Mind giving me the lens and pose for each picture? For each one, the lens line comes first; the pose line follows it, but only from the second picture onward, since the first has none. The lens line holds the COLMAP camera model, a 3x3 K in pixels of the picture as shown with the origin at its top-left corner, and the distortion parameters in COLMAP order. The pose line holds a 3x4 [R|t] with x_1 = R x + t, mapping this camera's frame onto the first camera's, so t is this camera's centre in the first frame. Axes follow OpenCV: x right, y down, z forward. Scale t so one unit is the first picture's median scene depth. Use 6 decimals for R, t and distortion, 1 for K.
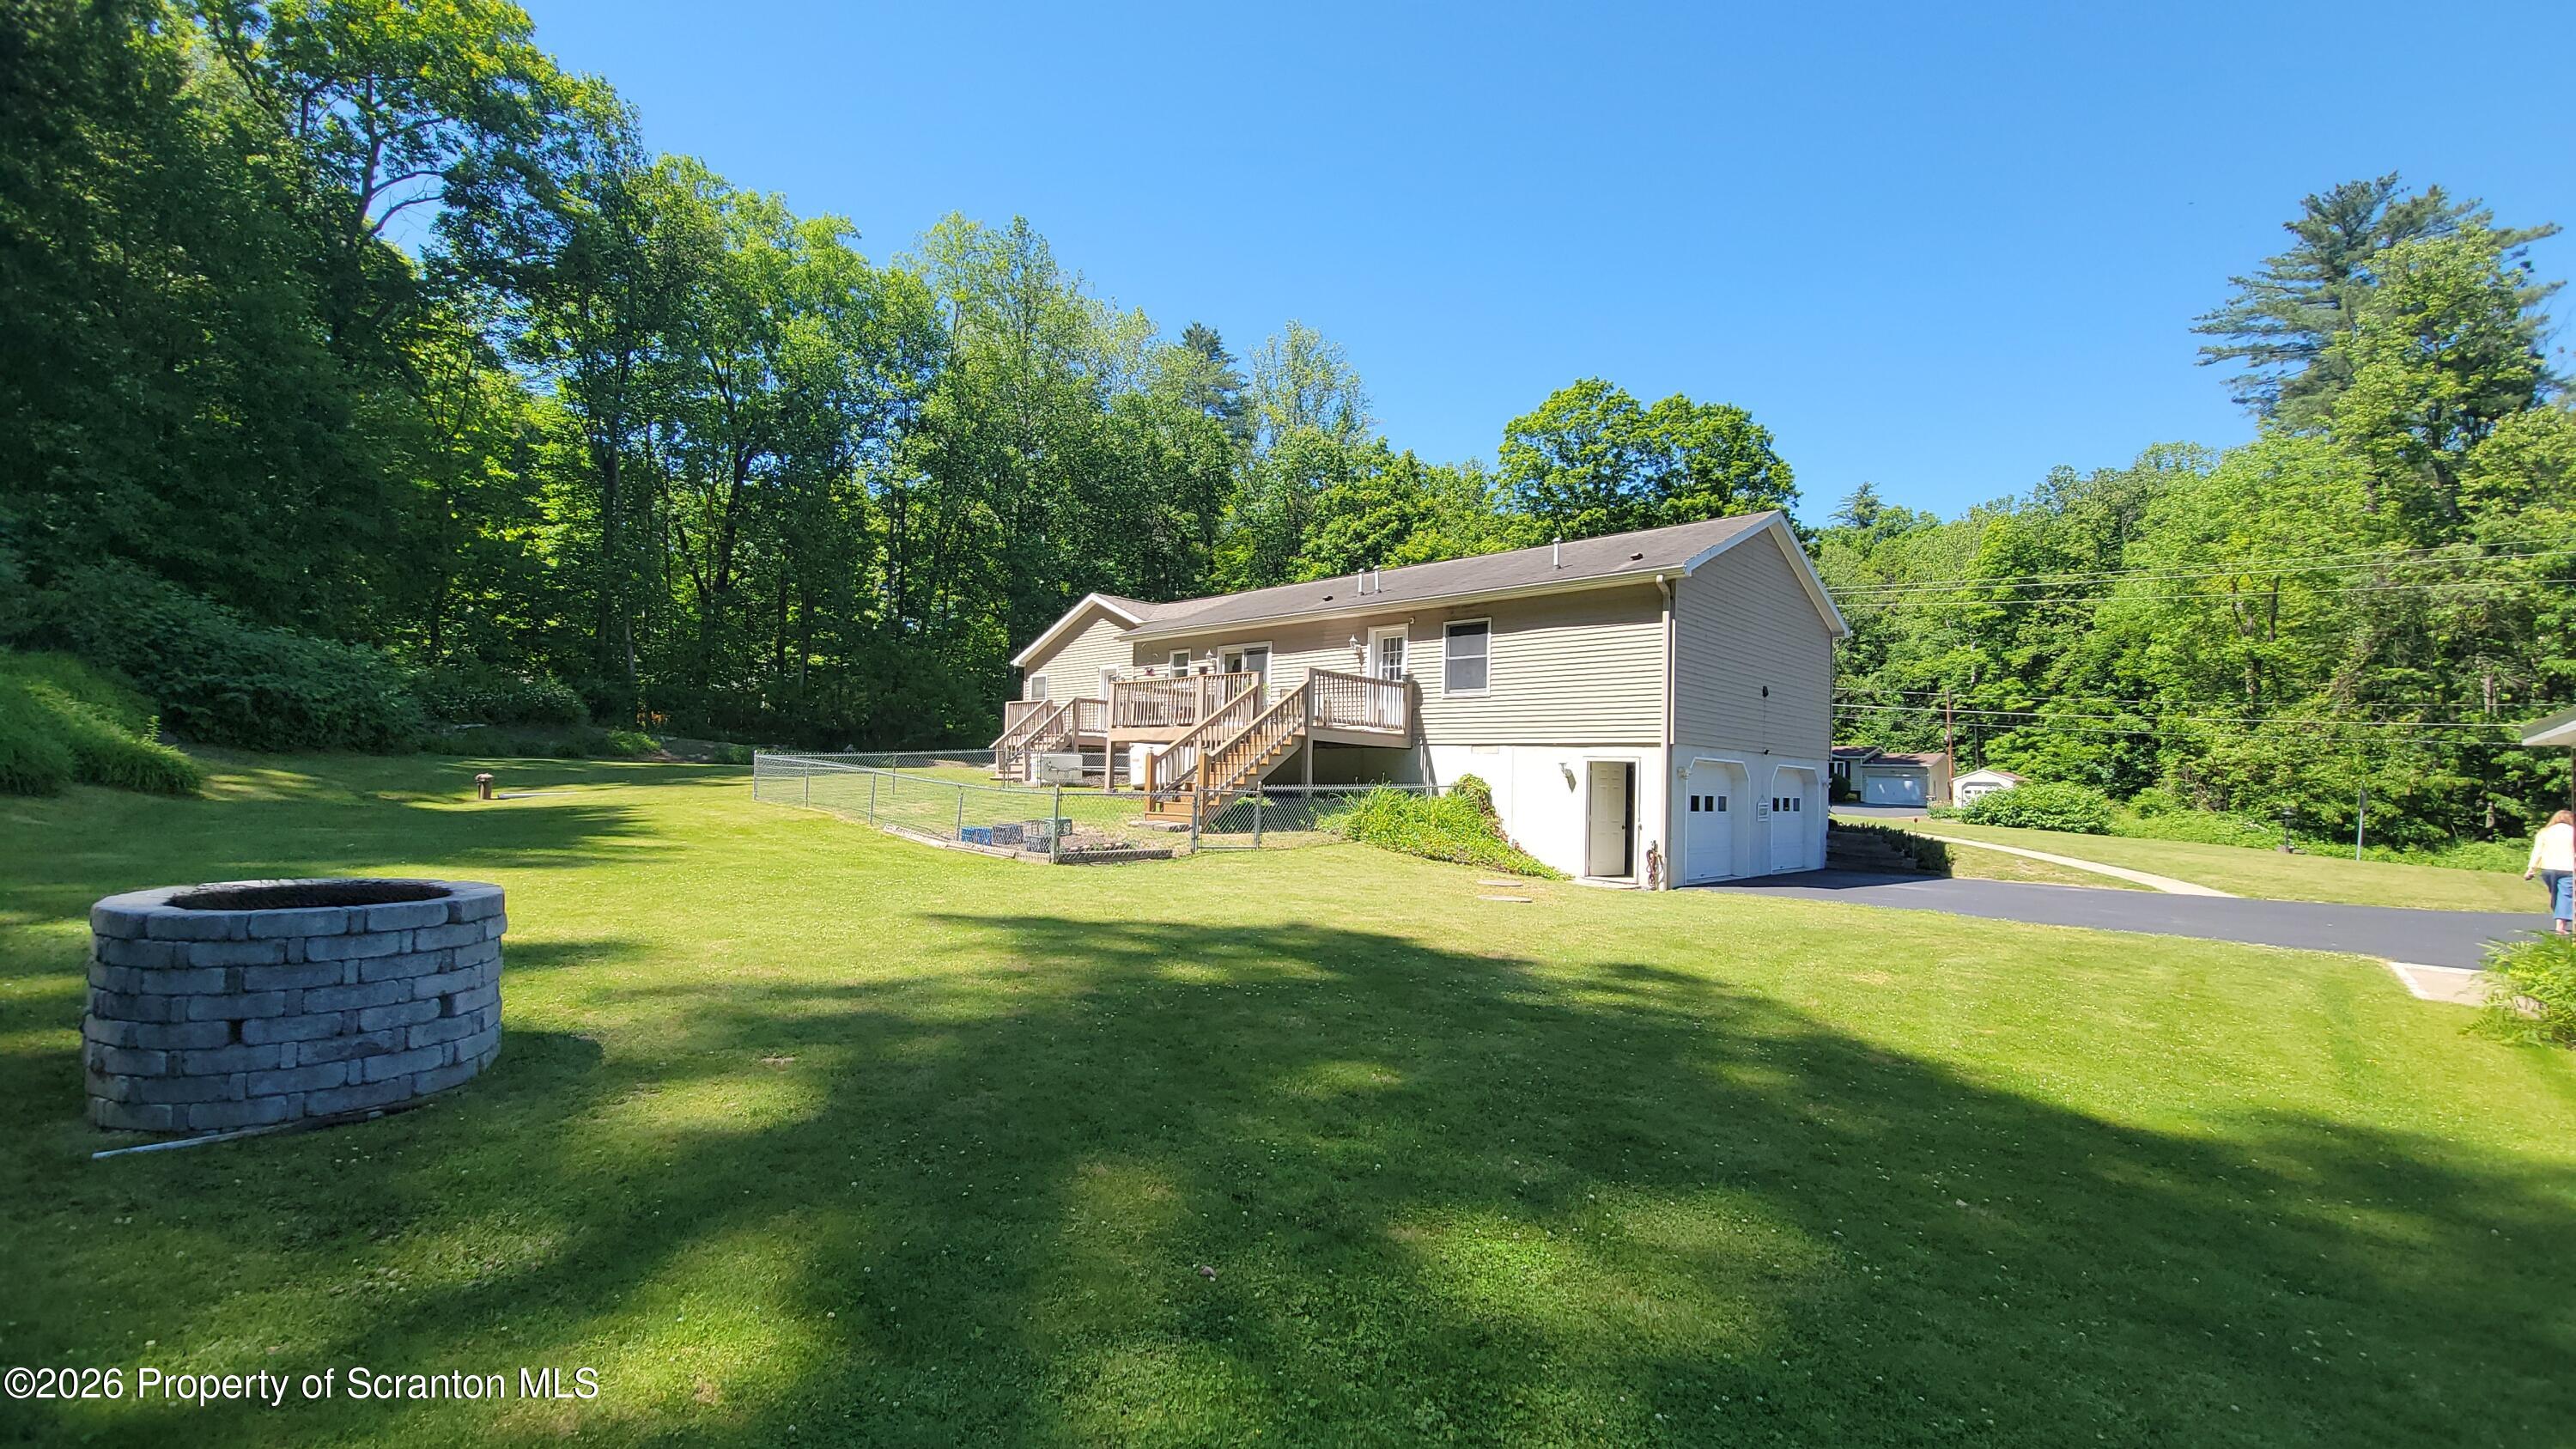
lens RADIAL K [[1041.1, 0, 1305.9], [0, 1041.1, 739.4], [0, 0, 1]] dist [0.019598, -0.015714]
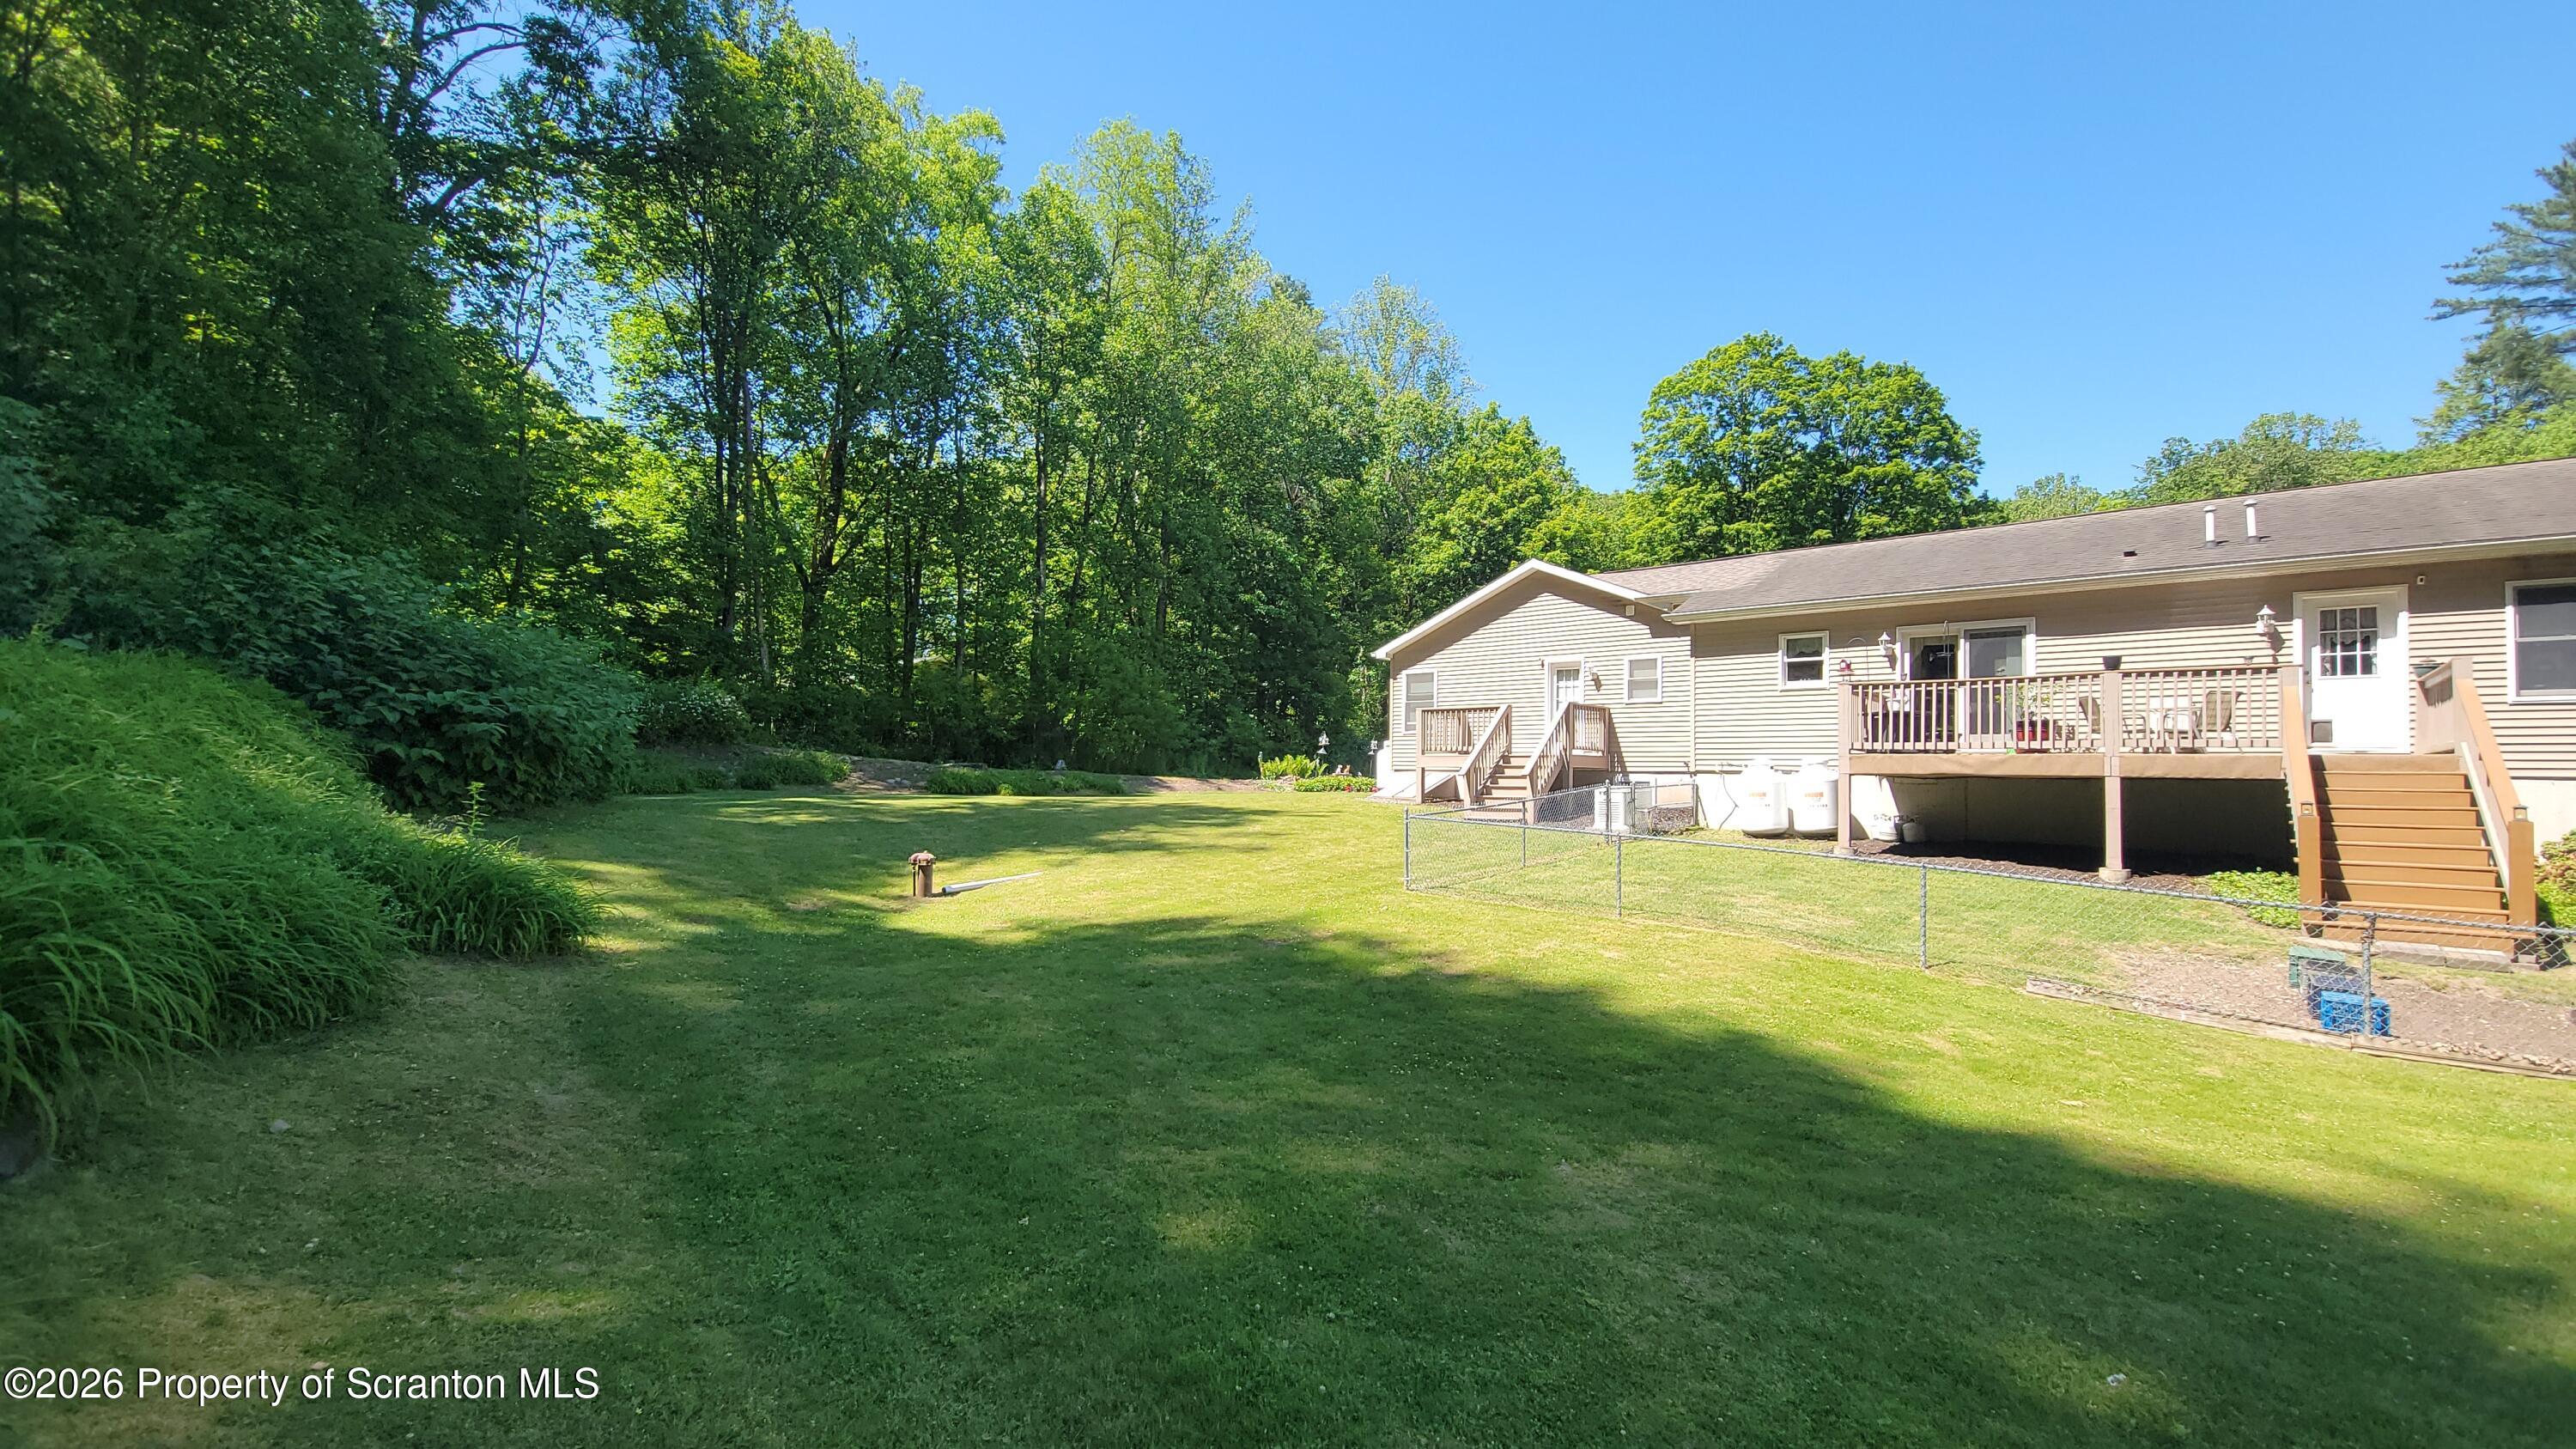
lens RADIAL K [[1041.1, 0, 1305.9], [0, 1041.1, 739.4], [0, 0, 1]] dist [0.019598, -0.015714]
pose [[0.998653, -0.014488, 0.049828, -0.281132], [0.014009, 0.999852, 0.009944, -0.015912], [-0.049964, -0.009233, 0.998708, 0.191493]]
